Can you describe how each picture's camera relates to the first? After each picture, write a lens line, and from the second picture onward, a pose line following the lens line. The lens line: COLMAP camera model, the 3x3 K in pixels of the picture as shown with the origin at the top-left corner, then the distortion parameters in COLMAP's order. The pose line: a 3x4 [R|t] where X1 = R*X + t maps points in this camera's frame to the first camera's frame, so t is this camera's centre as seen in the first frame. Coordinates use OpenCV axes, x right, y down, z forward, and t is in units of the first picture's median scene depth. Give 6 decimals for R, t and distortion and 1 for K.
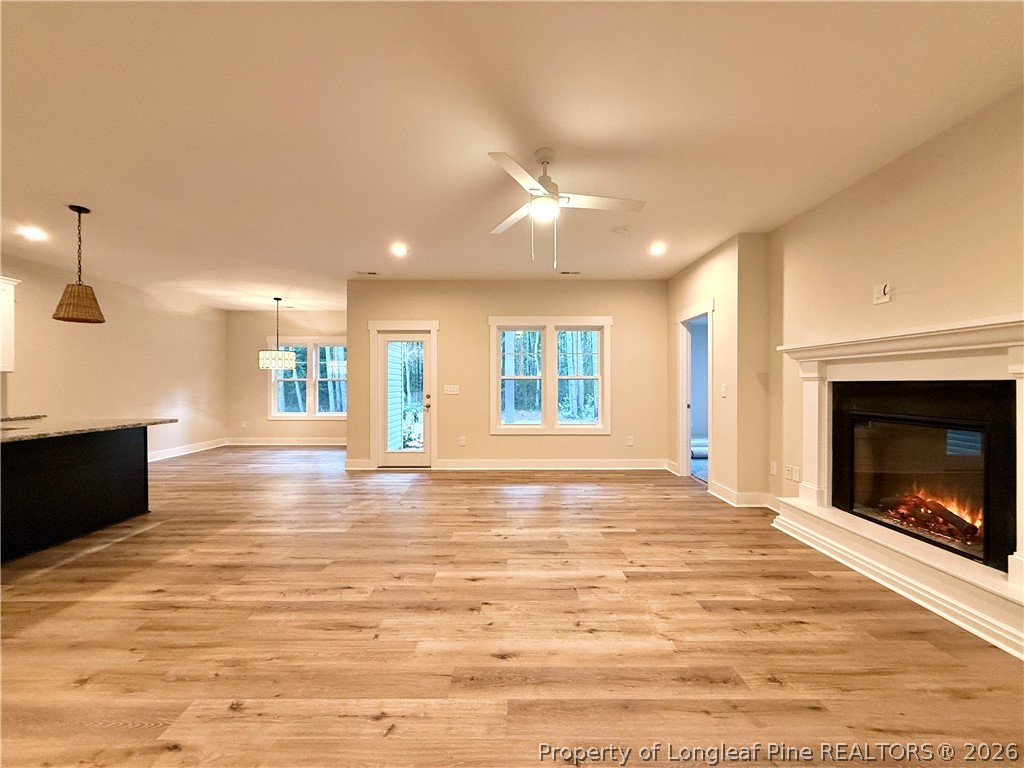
lens RADIAL K [[411.5, 0, 503.0], [0, 411.5, 380.8], [0, 0, 1]] dist [0.002496, -0.000748]
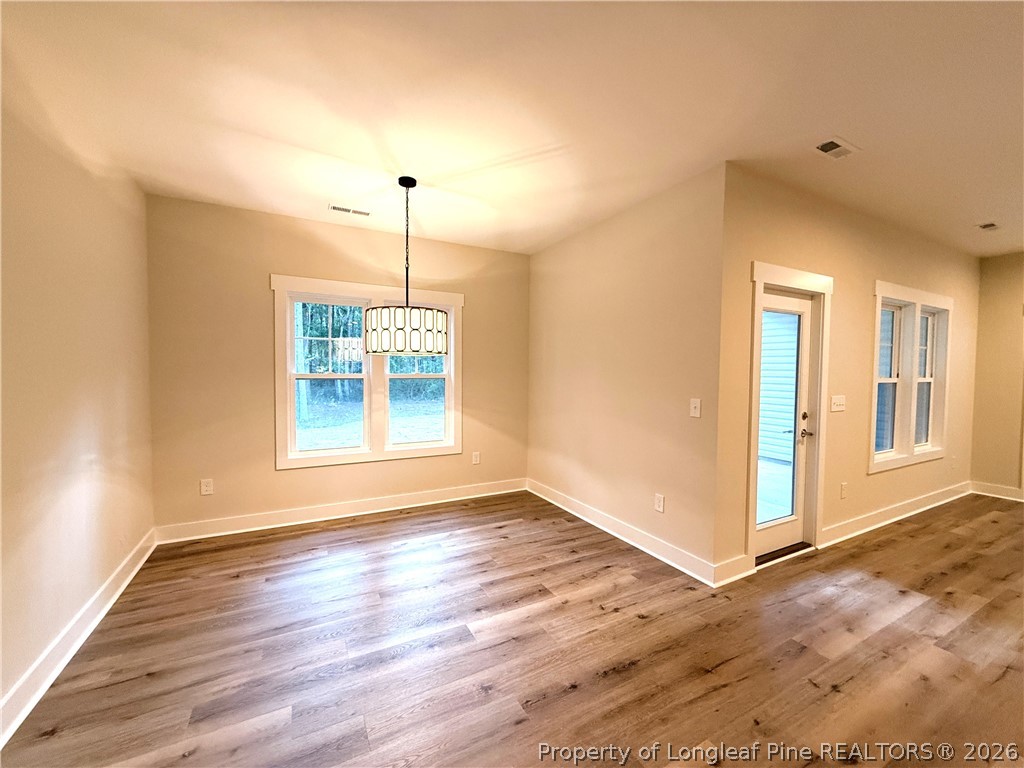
lens RADIAL K [[411.5, 0, 510.9], [0, 411.5, 387.0], [0, 0, 1]] dist [0.002496, -0.000748]
pose [[0.869950, -0.016036, 0.492880, -1.723534], [-0.007947, 0.998885, 0.046526, -0.043552], [-0.493076, -0.044392, 0.868853, 1.516481]]
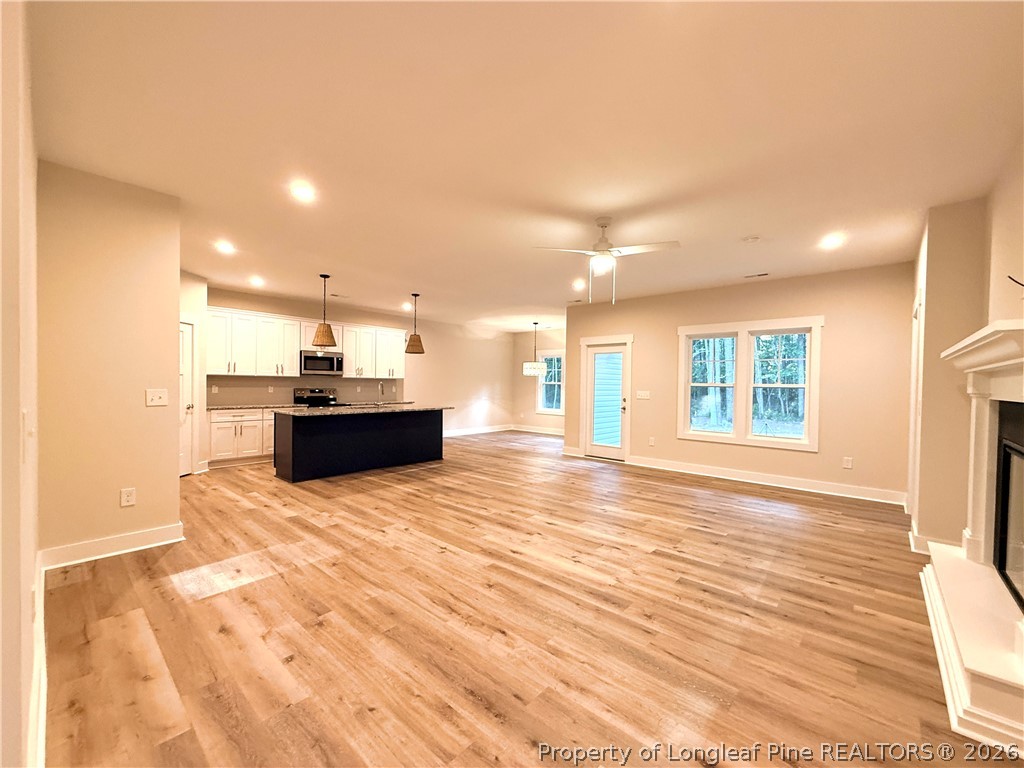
lens RADIAL K [[411.5, 0, 498.6], [0, 411.5, 382.8], [0, 0, 1]] dist [0.002496, -0.000748]
pose [[0.740130, 0.012035, -0.672357, 0.707903], [-0.010449, 0.999925, 0.006396, -0.029931], [0.672383, 0.002292, 0.740200, -0.204141]]
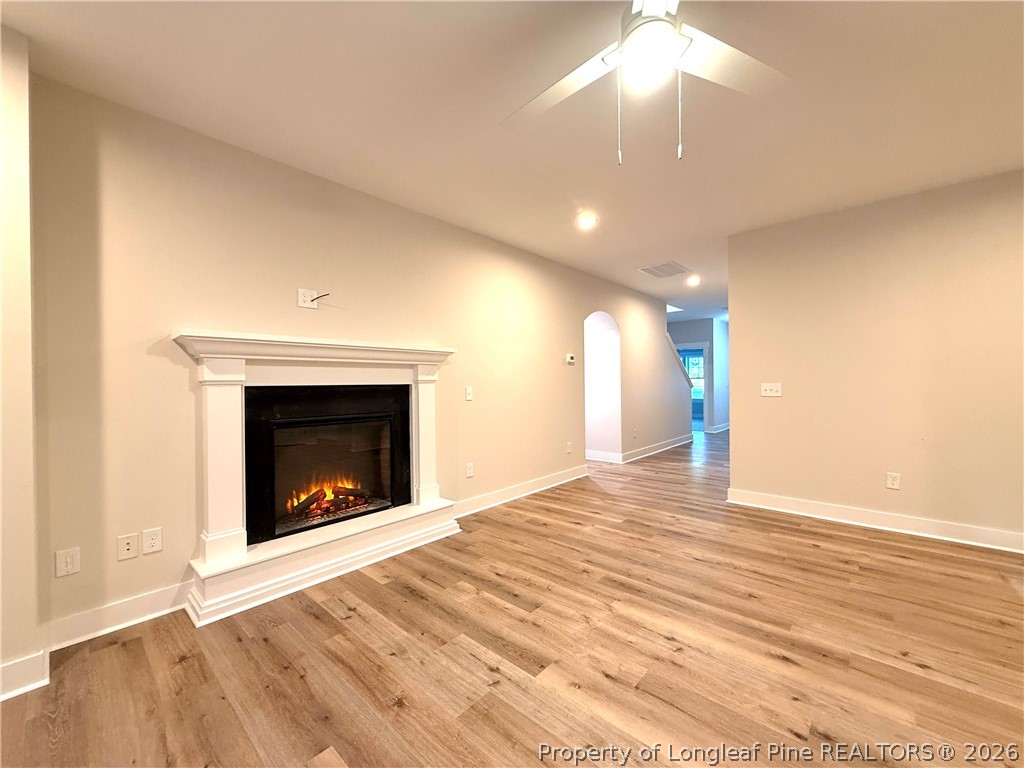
lens RADIAL K [[411.5, 0, 509.0], [0, 411.5, 383.3], [0, 0, 1]] dist [0.002496, -0.000748]
pose [[-0.753933, 0.010744, 0.656864, -0.100509], [0.007298, 0.999942, -0.007979, 0.007050], [-0.656911, -0.001221, -0.753967, 1.410562]]
